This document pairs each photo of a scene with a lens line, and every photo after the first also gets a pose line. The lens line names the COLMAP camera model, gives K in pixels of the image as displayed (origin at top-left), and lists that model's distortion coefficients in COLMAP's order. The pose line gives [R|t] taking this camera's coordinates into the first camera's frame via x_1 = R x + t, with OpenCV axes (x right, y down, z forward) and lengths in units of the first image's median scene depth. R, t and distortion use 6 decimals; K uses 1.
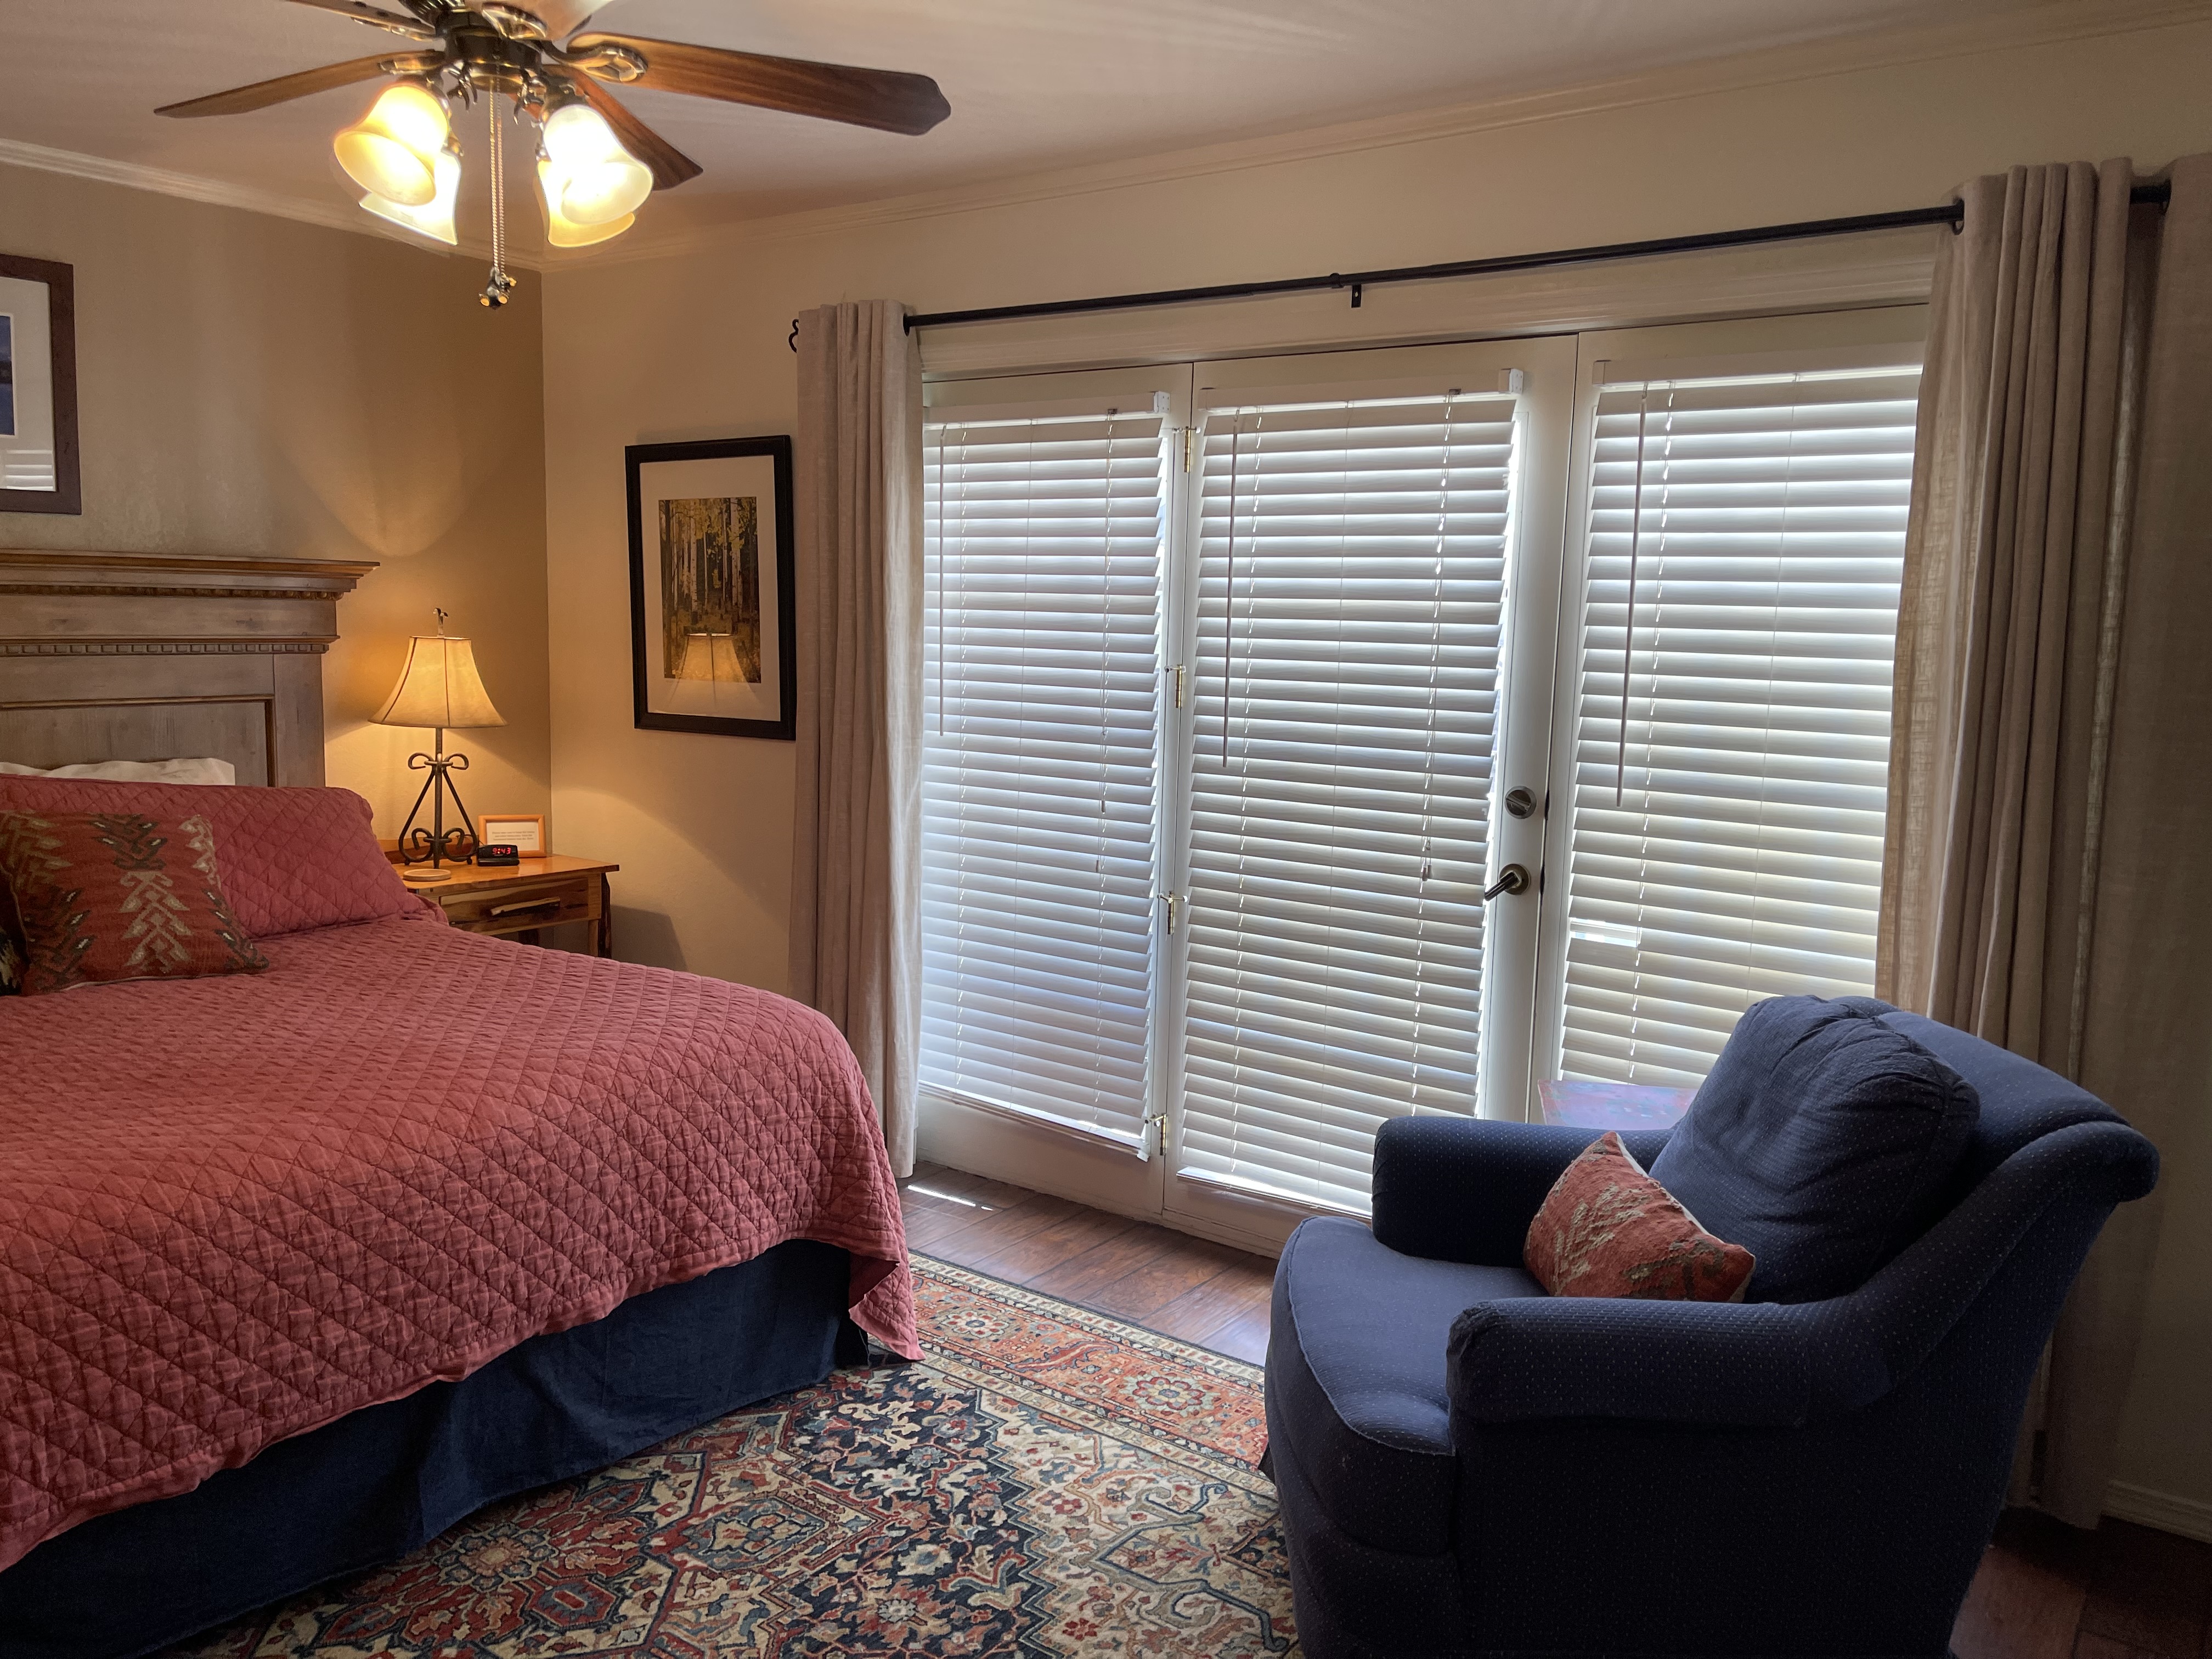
lens RADIAL K [[1700.8, 0, 1140.7], [0, 1700.8, 823.4], [0, 0, 1]] dist [0.053385, -0.050412]
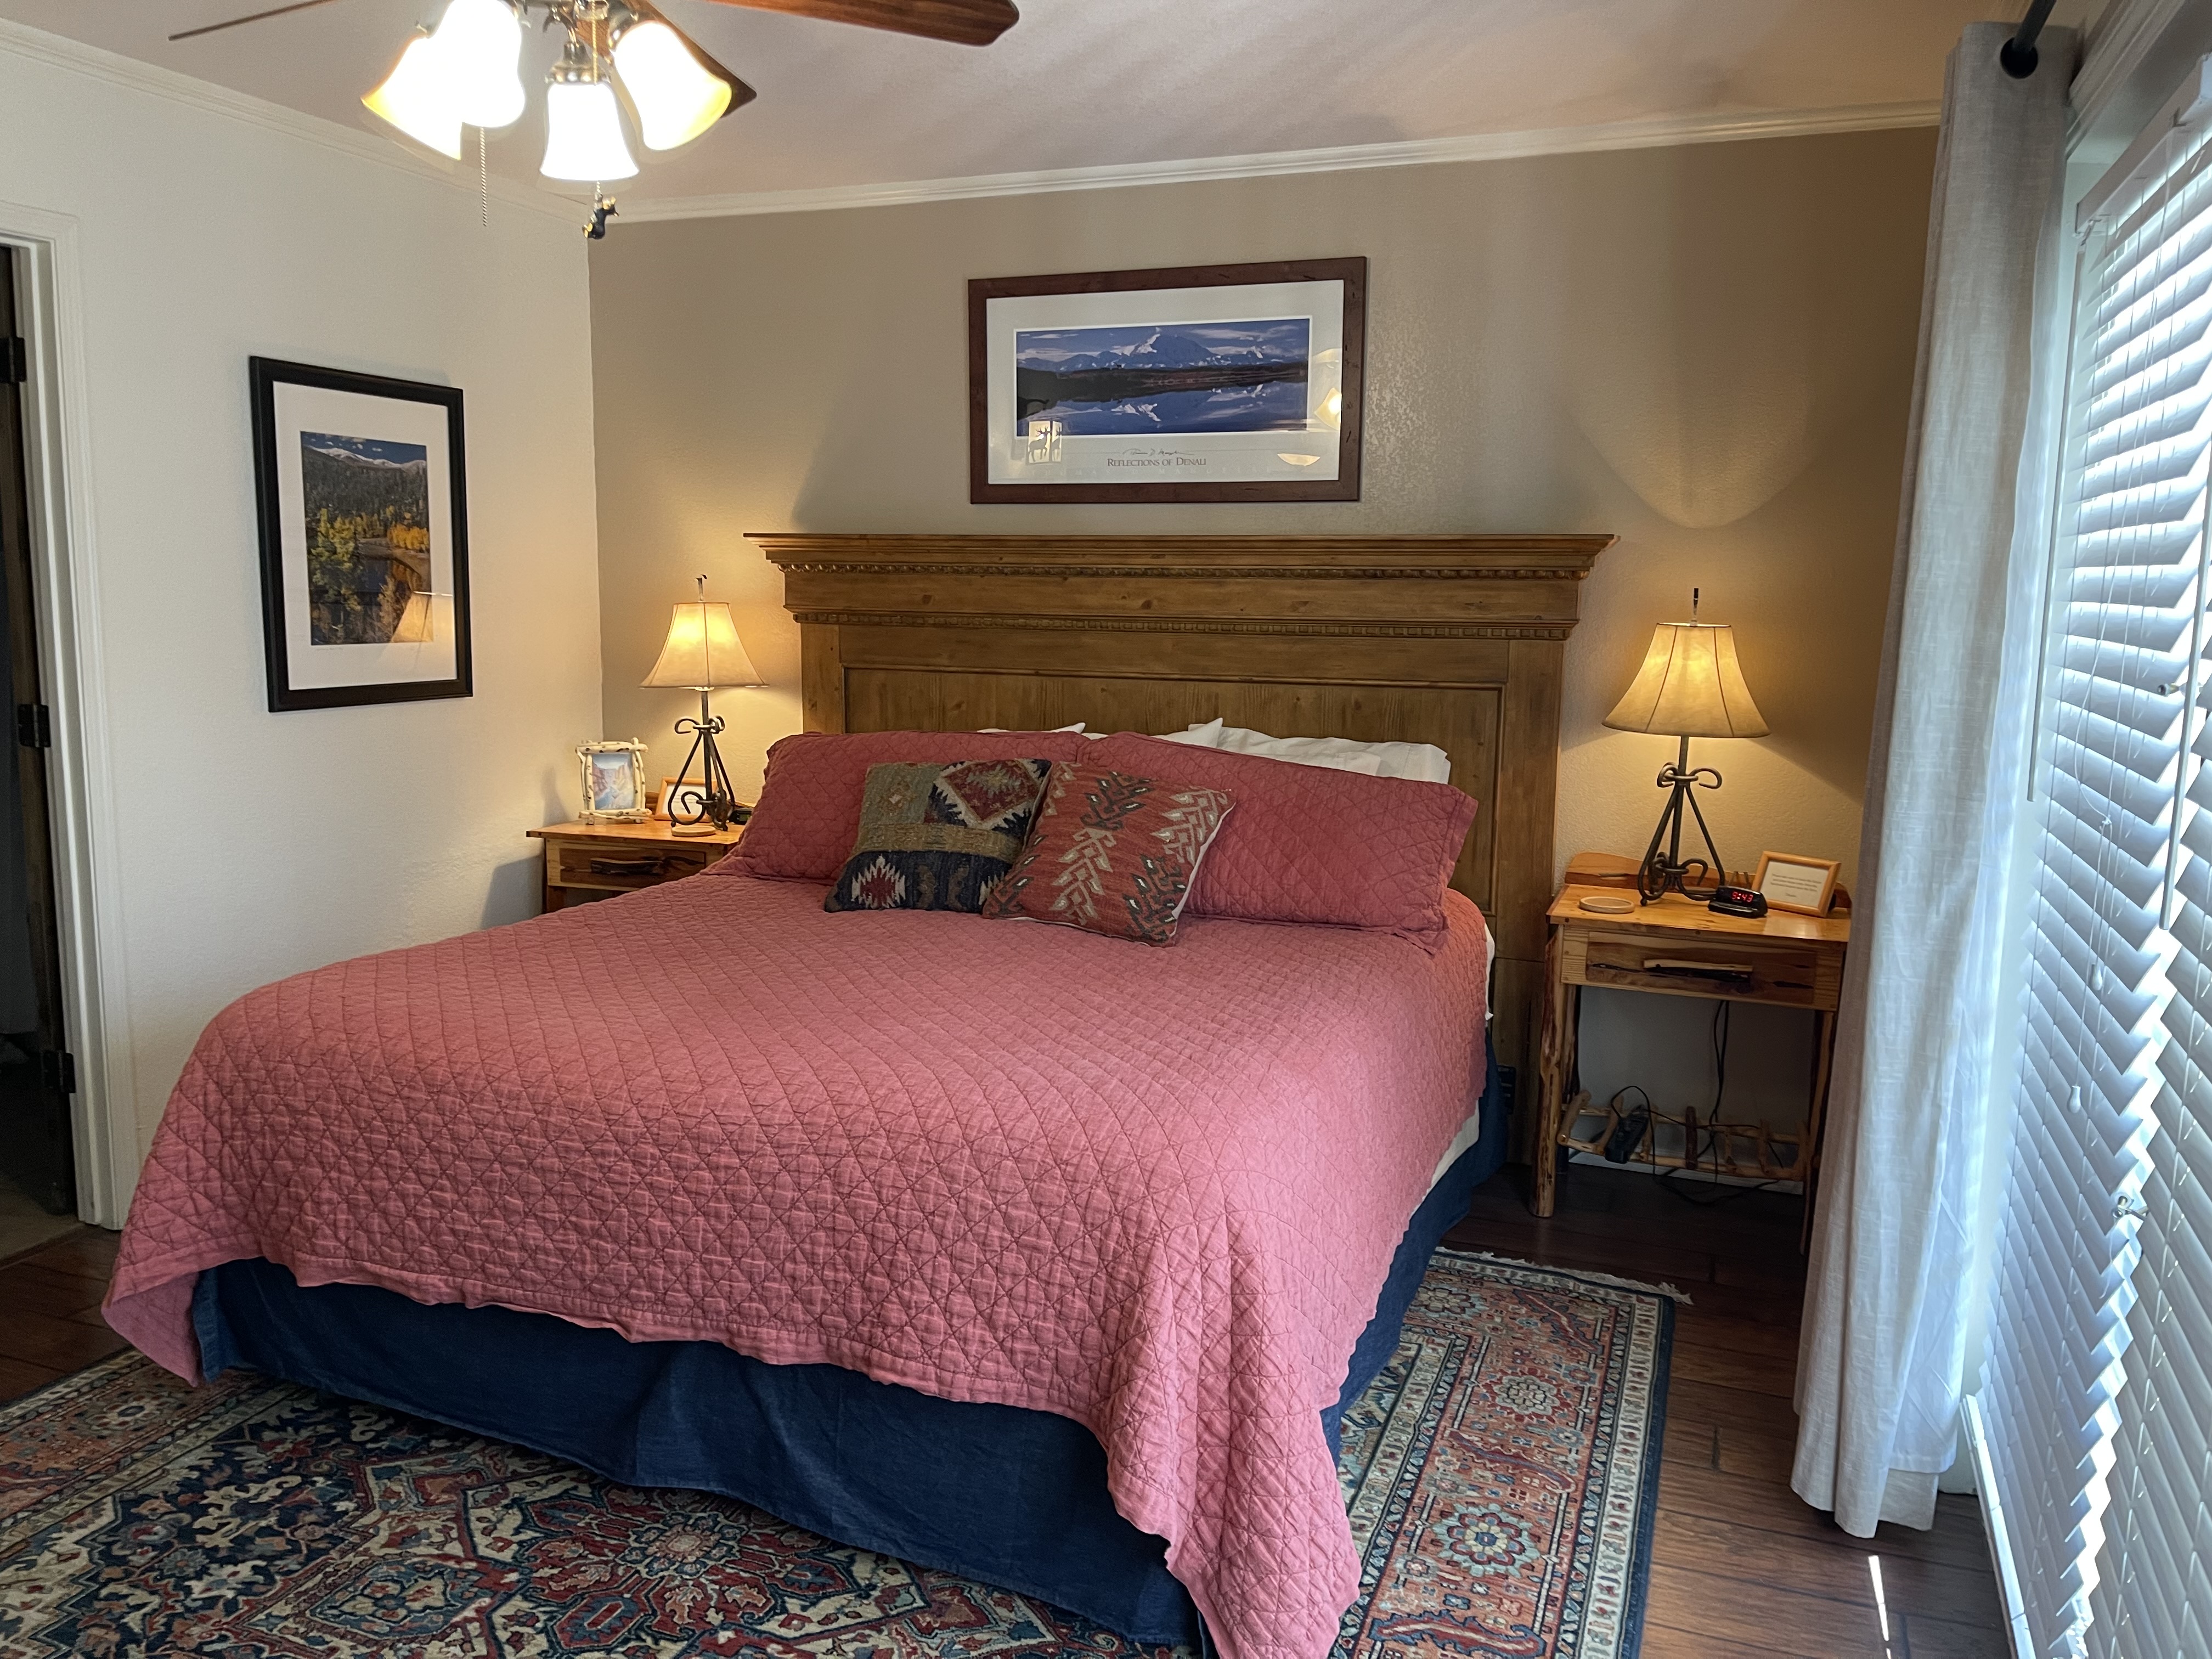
lens RADIAL K [[1700.8, 0, 1140.7], [0, 1700.8, 823.4], [0, 0, 1]] dist [0.053385, -0.050412]
pose [[0.242752, 0.118206, -0.962860, 0.501125], [-0.127890, 0.987785, 0.089023, -0.082392], [0.961621, 0.101529, 0.254904, 0.843561]]
